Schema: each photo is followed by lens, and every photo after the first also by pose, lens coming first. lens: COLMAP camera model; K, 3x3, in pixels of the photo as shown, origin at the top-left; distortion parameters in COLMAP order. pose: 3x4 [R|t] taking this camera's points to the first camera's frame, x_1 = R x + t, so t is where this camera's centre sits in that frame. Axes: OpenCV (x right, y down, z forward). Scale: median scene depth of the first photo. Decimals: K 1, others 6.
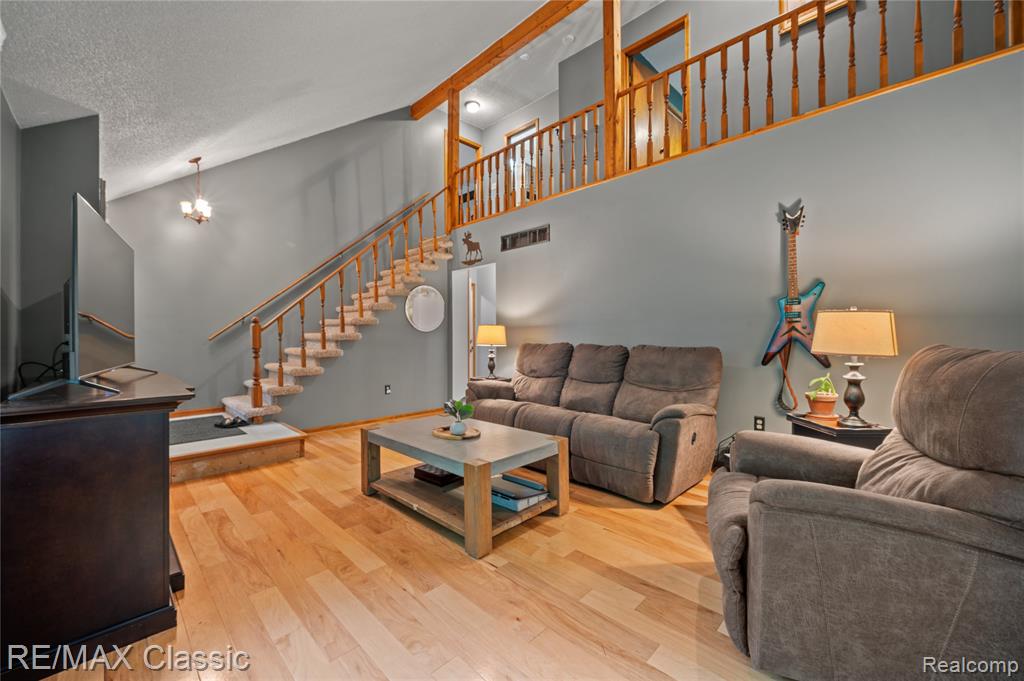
lens RADIAL K [[412.1, 0, 510.4], [0, 412.1, 333.2], [0, 0, 1]] dist [-0.001822, -0.000259]
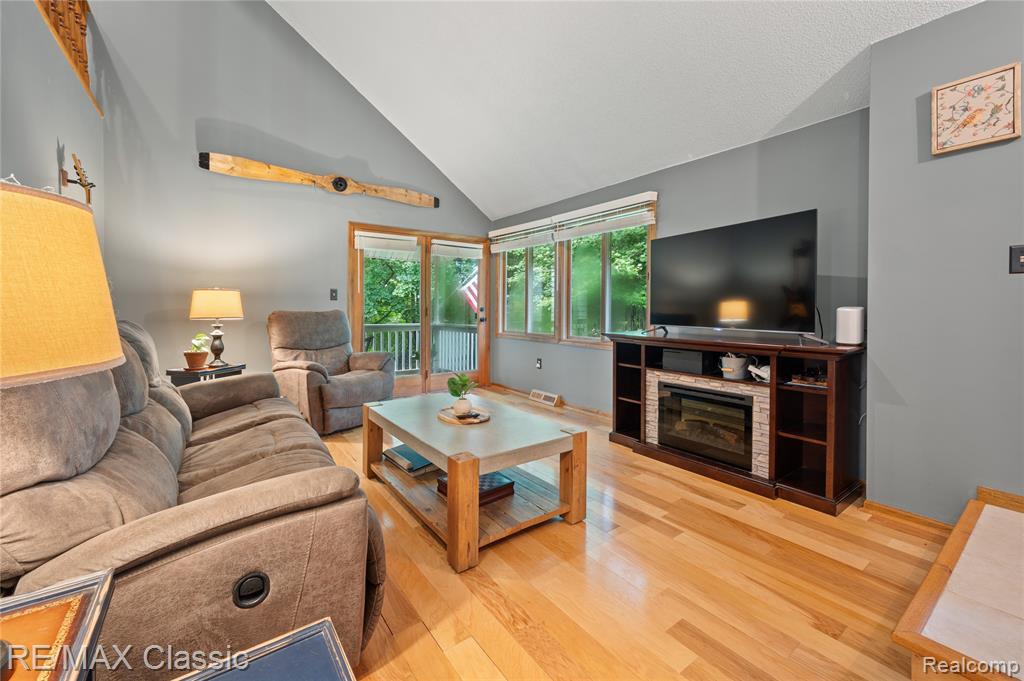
lens RADIAL K [[412.1, 0, 504.7], [0, 412.1, 313.9], [0, 0, 1]] dist [-0.001822, -0.000259]
pose [[-0.987794, 0.000246, 0.155767, -0.352323], [0.001458, 0.999970, 0.007664, 0.019107], [-0.155760, 0.007797, -0.987764, 1.841867]]
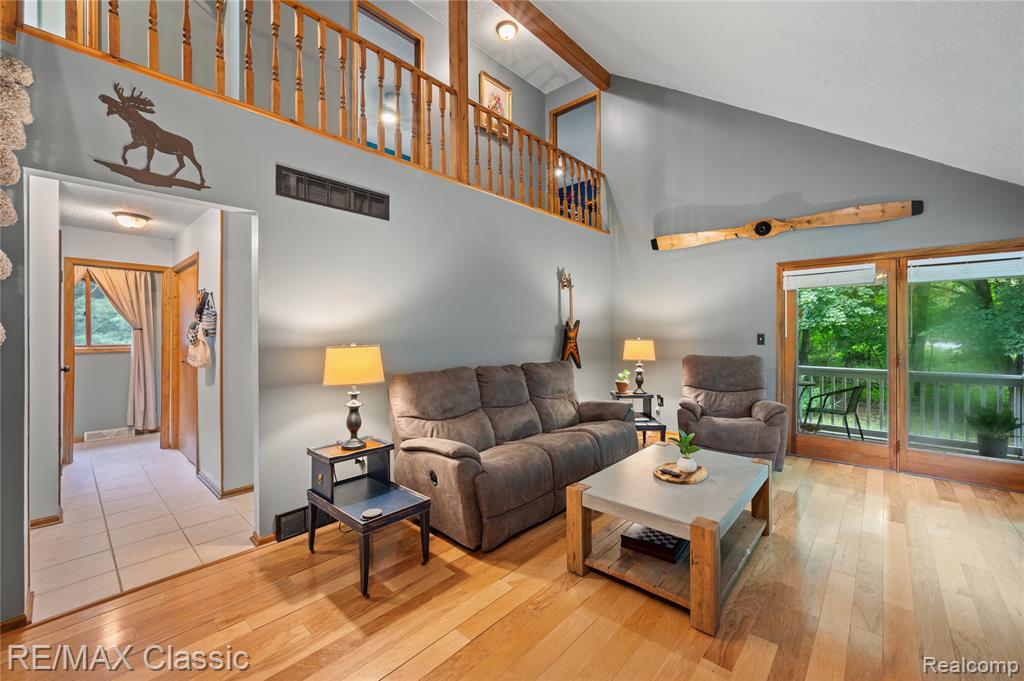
lens RADIAL K [[412.1, 0, 512.0], [0, 412.1, 333.7], [0, 0, 1]] dist [-0.001822, -0.000259]
pose [[-0.056015, 0.007352, 0.998403, -1.003159], [-0.002464, 0.999969, -0.007502, -0.053237], [-0.998427, -0.002880, -0.055995, 1.407811]]
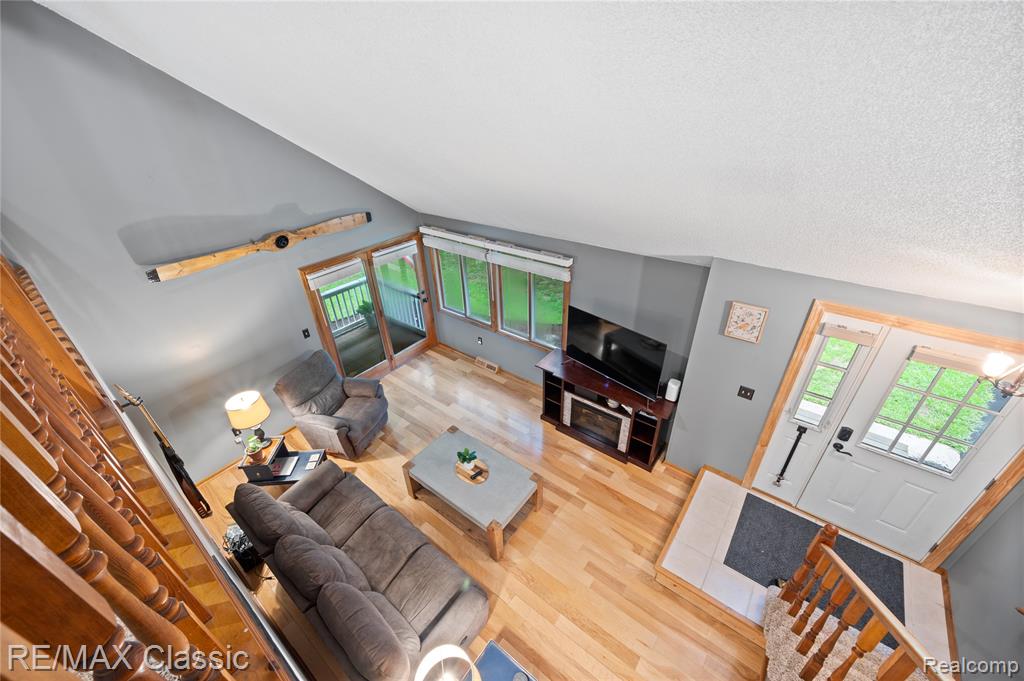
lens RADIAL K [[412.1, 0, 505.0], [0, 412.1, 335.0], [0, 0, 1]] dist [-0.001822, -0.000259]
pose [[-0.991565, 0.101474, -0.080629, -0.179492], [0.044664, 0.851530, 0.522400, -0.980614], [0.121668, 0.514393, -0.848880, 2.044604]]
